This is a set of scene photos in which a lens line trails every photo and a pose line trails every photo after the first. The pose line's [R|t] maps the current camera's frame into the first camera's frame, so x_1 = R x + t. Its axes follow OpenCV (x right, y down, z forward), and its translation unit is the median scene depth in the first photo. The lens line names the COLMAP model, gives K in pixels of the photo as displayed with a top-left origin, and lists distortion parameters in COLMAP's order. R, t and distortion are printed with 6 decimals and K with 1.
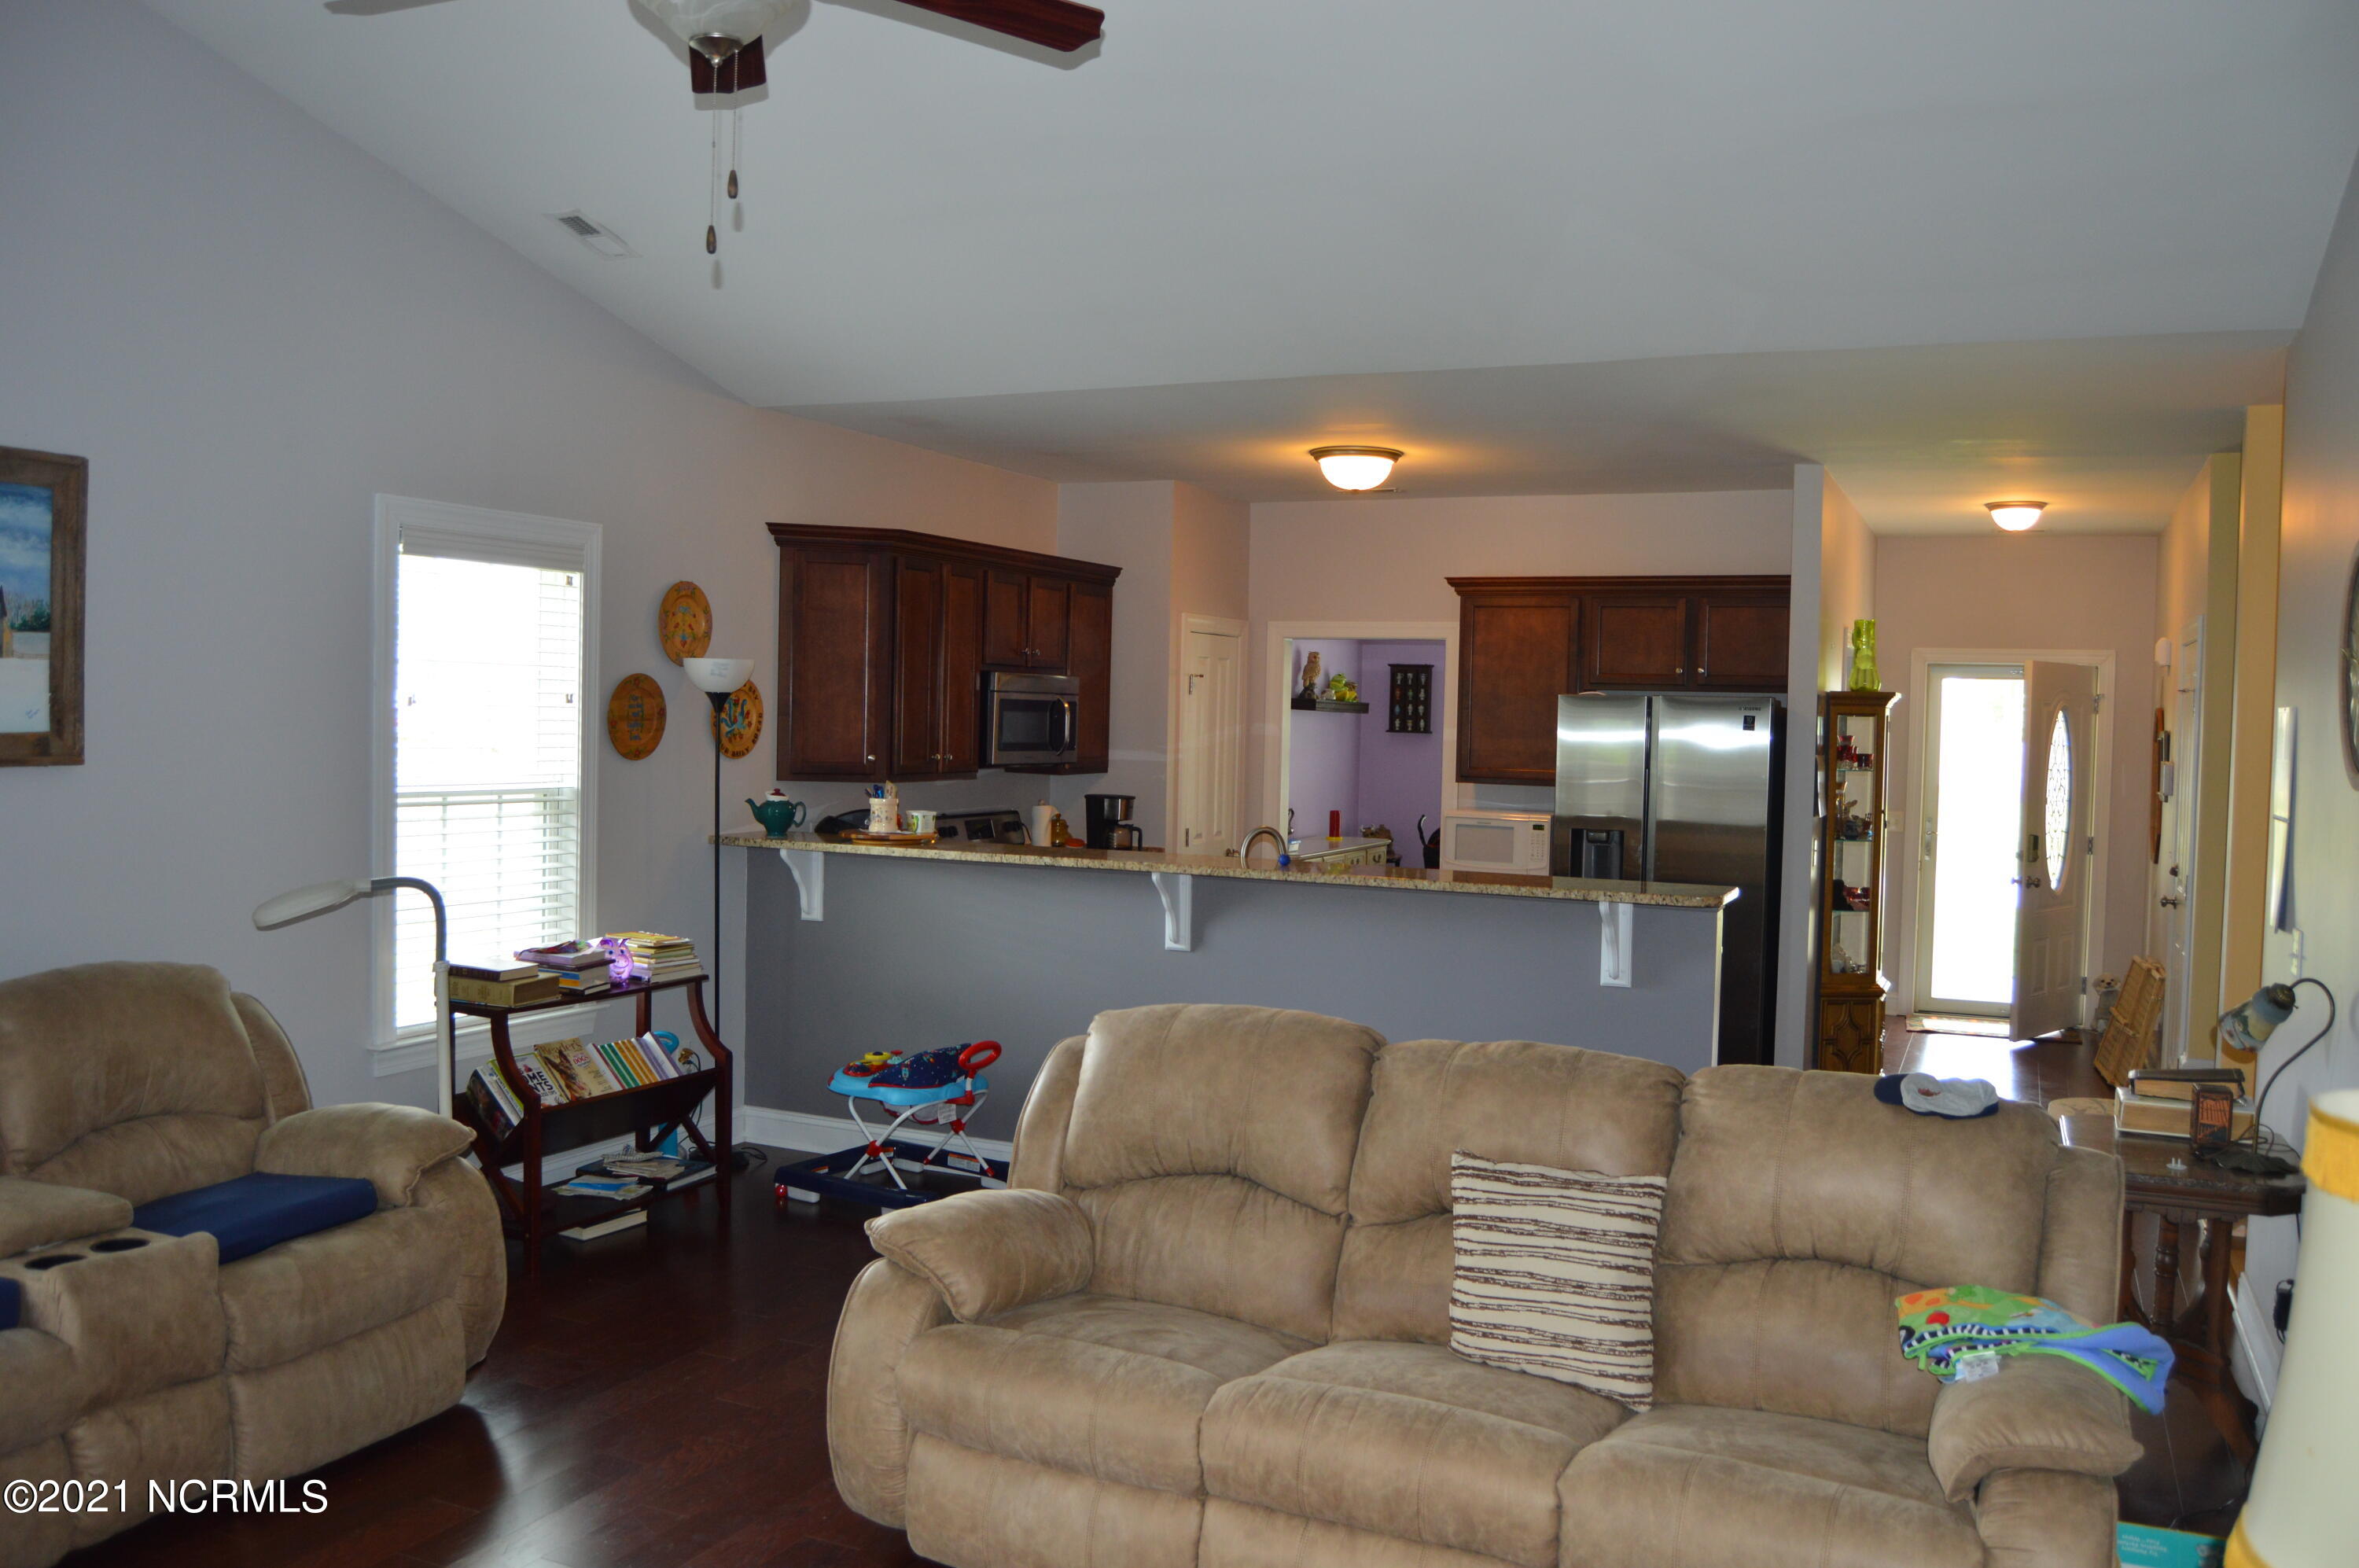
lens RADIAL K [[1869.8, 0, 1165.5], [0, 1869.8, 783.3], [0, 0, 1]] dist [-0.092232, 0.037608]
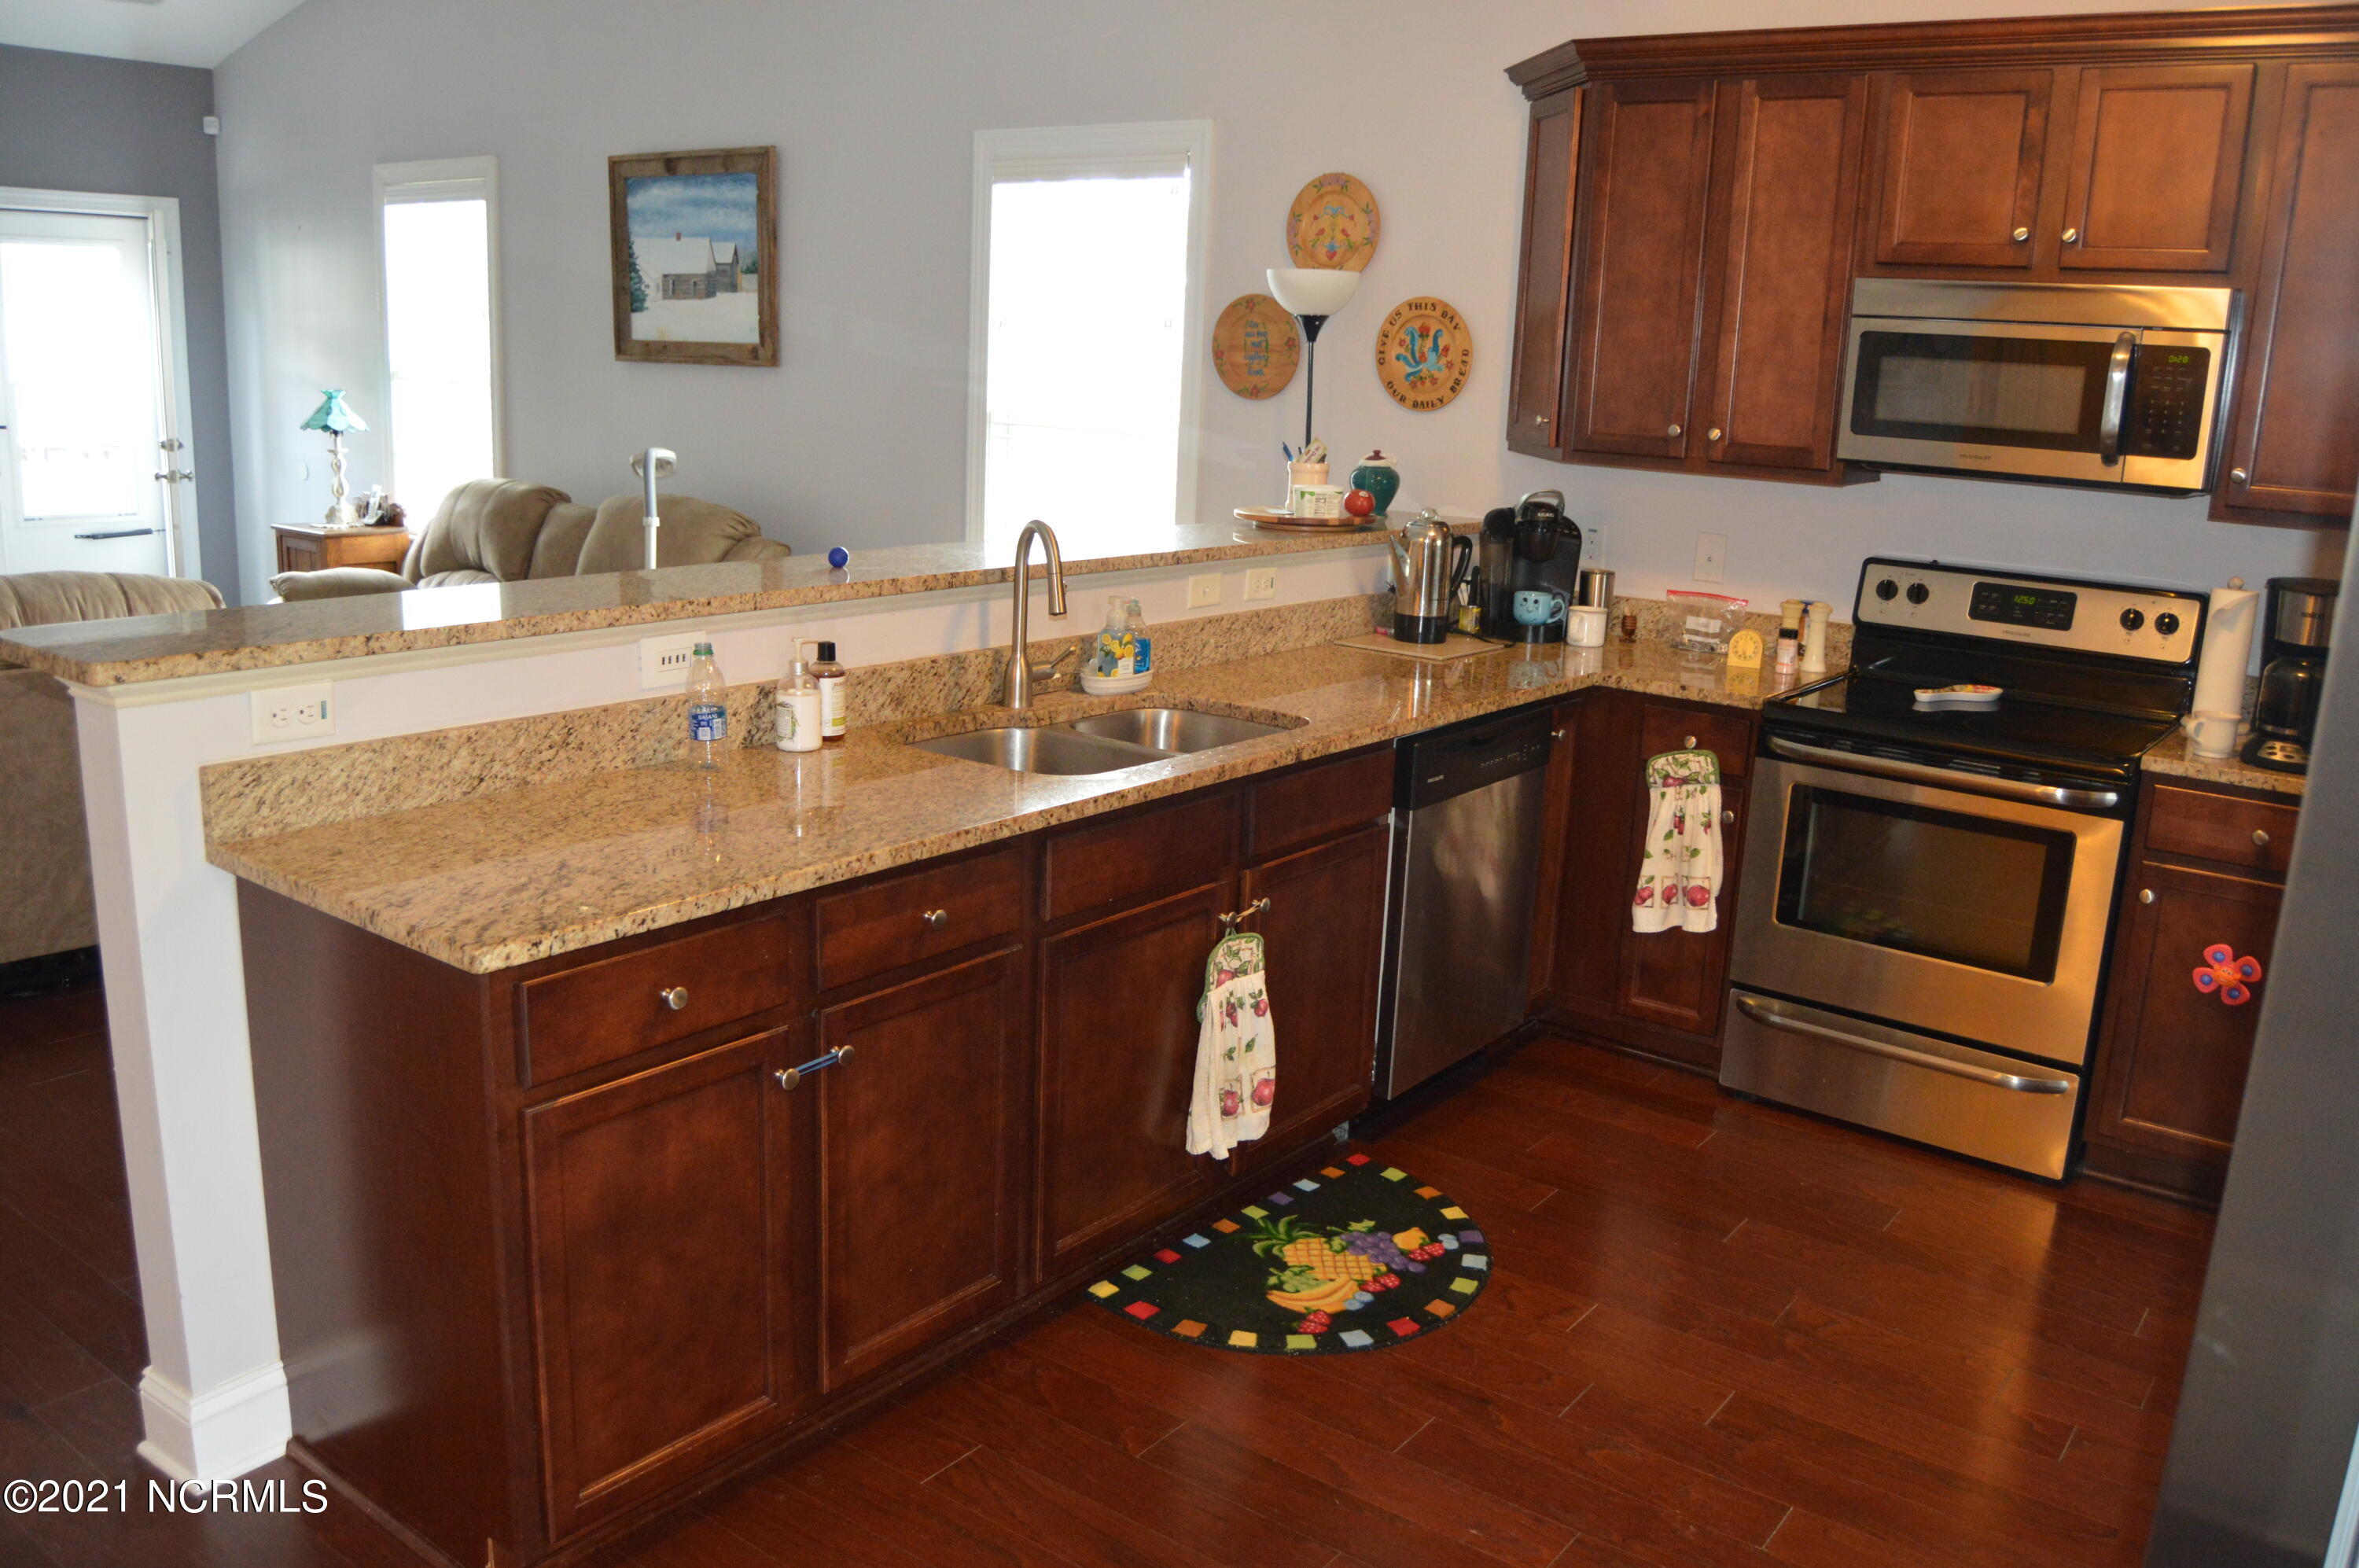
lens RADIAL K [[1869.8, 0, 1165.5], [0, 1869.8, 783.3], [0, 0, 1]] dist [-0.092232, 0.037608]
pose [[-0.215389, 0.194886, -0.956884, 0.459589], [-0.080888, 0.972956, 0.216367, -0.018448], [0.973172, 0.124003, -0.193800, 0.932101]]
